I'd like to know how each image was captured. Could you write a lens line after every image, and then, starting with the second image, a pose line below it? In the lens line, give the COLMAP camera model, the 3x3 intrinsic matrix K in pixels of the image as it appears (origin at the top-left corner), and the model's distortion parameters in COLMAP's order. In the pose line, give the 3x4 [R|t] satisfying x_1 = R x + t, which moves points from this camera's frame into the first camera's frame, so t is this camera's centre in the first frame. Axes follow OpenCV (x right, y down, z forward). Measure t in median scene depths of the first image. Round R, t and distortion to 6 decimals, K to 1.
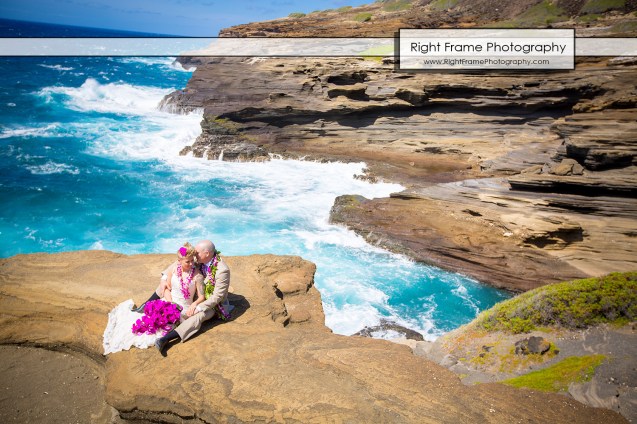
lens RADIAL K [[552.8, 0, 318.5], [0, 552.8, 212.0], [0, 0, 1]] dist [-0.010624, 0.103549]
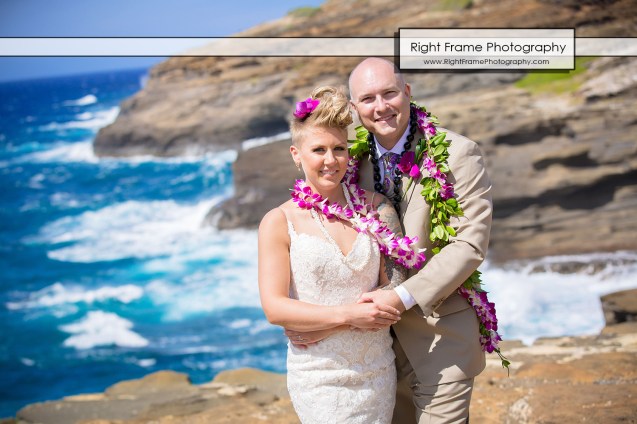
lens RADIAL K [[1385.7, 0, 318.5], [0, 1385.7, 212.0], [0, 0, 1]] dist [-0.272004, 0.141957]
pose [[0.987528, -0.156710, 0.015183, -0.260323], [0.157007, 0.973018, -0.169069, 0.063787], [0.011721, 0.169344, 0.985487, -0.545474]]
